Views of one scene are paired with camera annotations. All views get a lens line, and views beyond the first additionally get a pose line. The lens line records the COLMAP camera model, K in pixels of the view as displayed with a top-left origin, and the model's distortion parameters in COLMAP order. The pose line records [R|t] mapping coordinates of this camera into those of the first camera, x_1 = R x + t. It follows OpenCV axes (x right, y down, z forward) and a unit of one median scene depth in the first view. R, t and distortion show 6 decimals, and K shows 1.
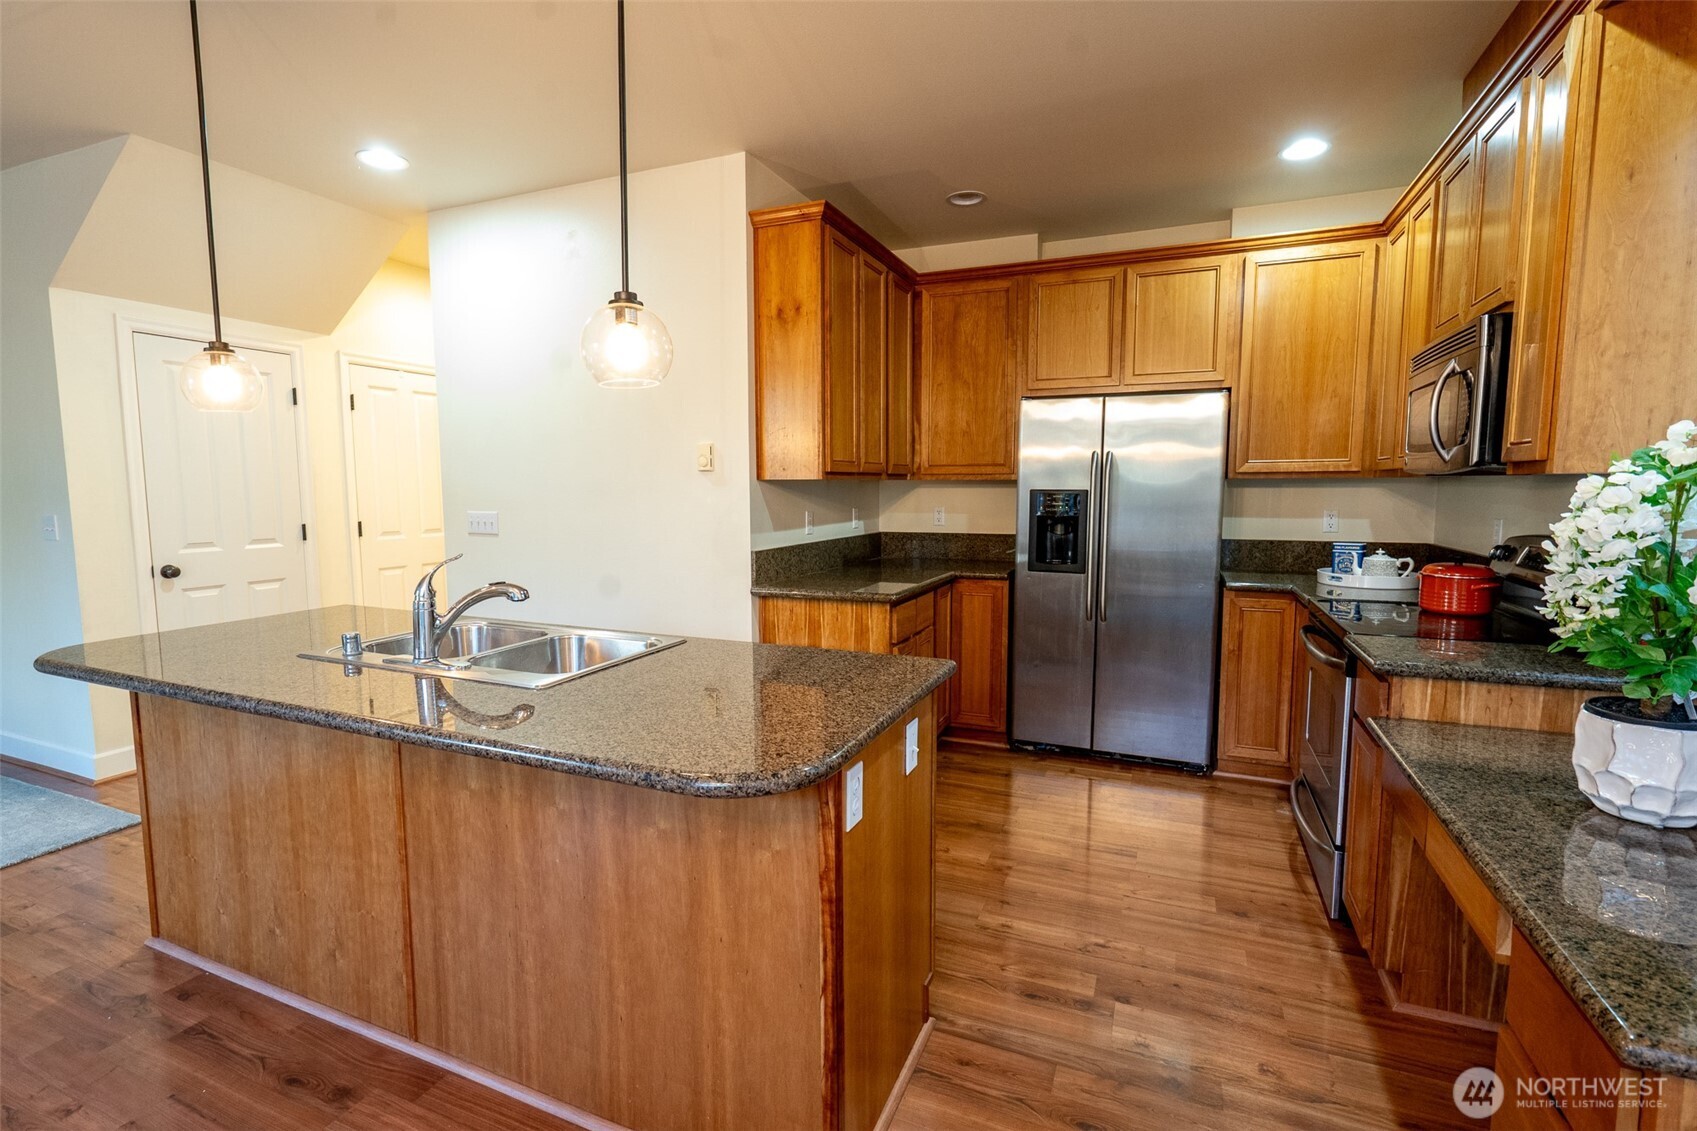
lens RADIAL K [[784.4, 0, 841.9], [0, 784.4, 569.7], [0, 0, 1]] dist [-0.012121, 0.000127]
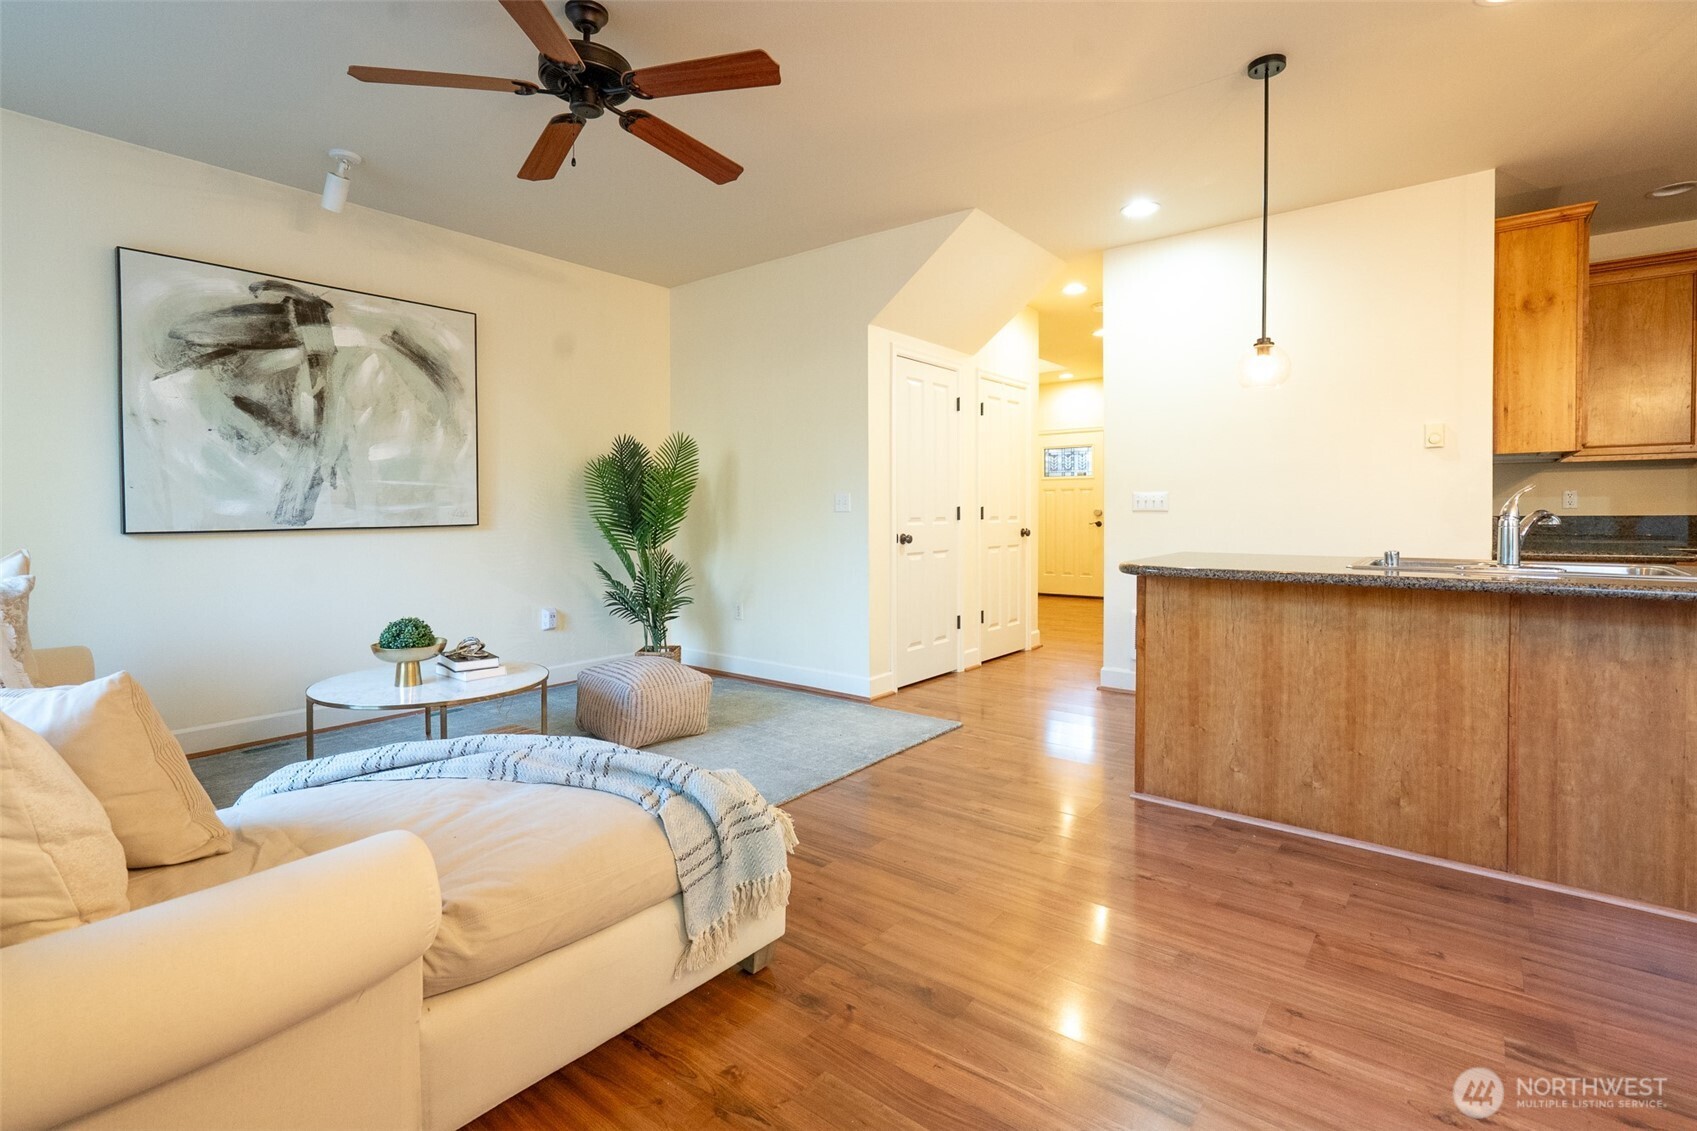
lens RADIAL K [[784.1, 0, 792.1], [0, 784.1, 532.9], [0, 0, 1]] dist [-0.010327, 0.001750]
pose [[0.958318, 0.005644, -0.285649, -0.722243], [-0.030123, 0.996228, -0.081376, 0.111505], [0.284112, 0.086589, 0.954873, -0.307351]]
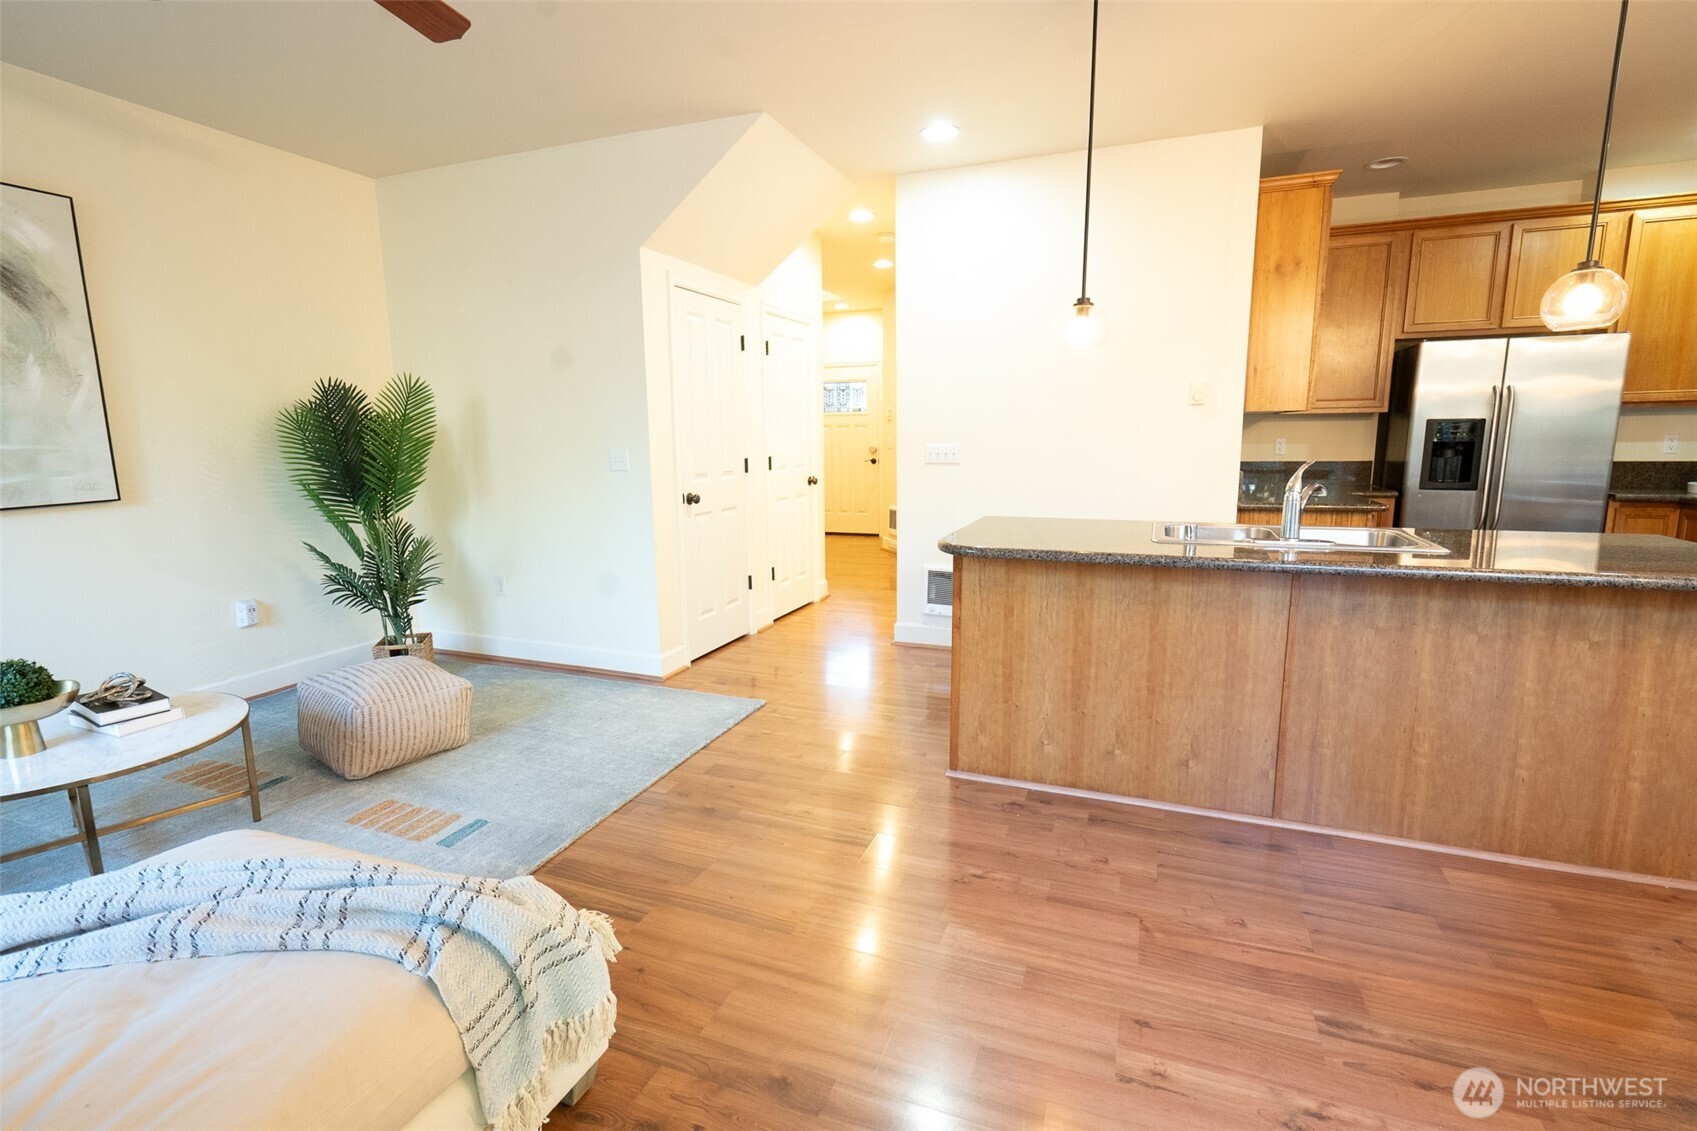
lens RADIAL K [[791.8, 0, 798.4], [0, 791.8, 575.3], [0, 0, 1]] dist [-0.009078, 0.001921]
pose [[0.999786, -0.015281, 0.013931, -0.779476], [0.014329, 0.997712, 0.066079, 0.042186], [-0.014909, -0.065865, 0.997717, -0.188935]]
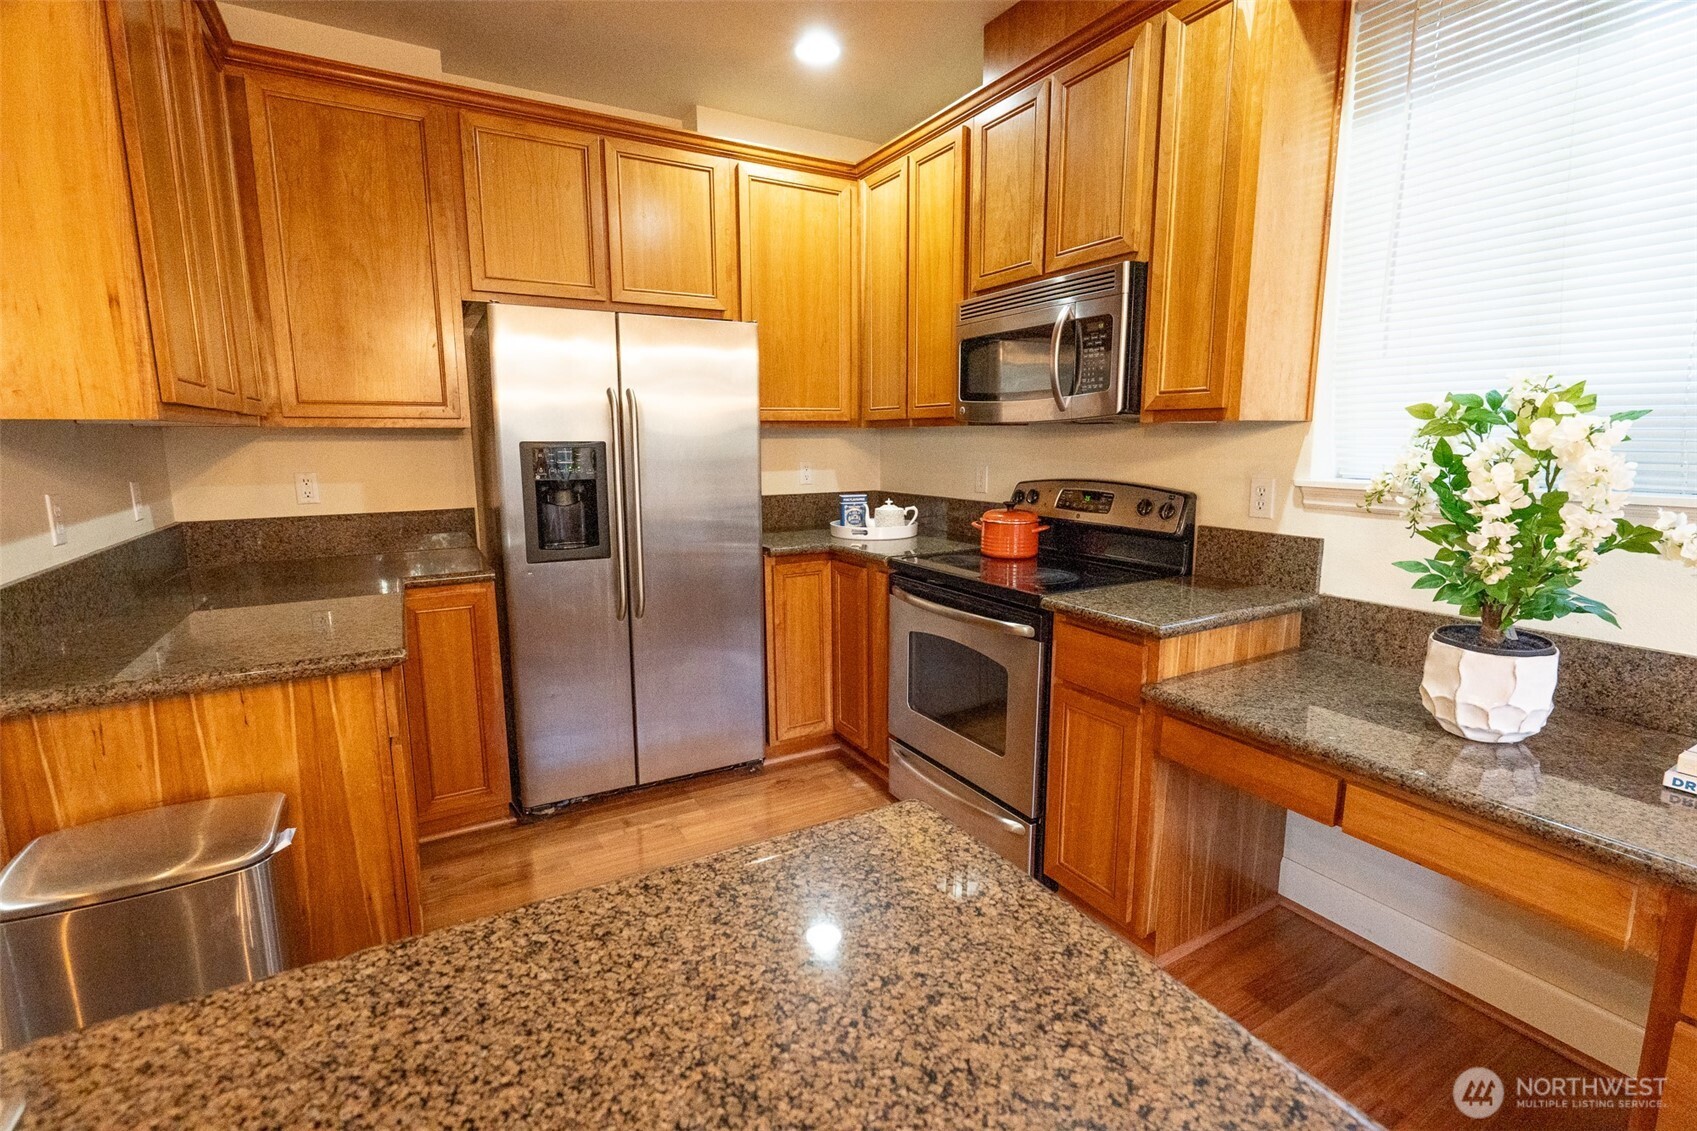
lens RADIAL K [[762.7, 0, 848.5], [0, 762.7, 565.5], [0, 0, 1]] dist [-0.014484, 0.000035]
pose [[0.600503, -0.130807, 0.788851, -0.124266], [0.087201, 0.991358, 0.098006, -0.040159], [-0.794854, 0.009936, 0.606720, 0.421086]]
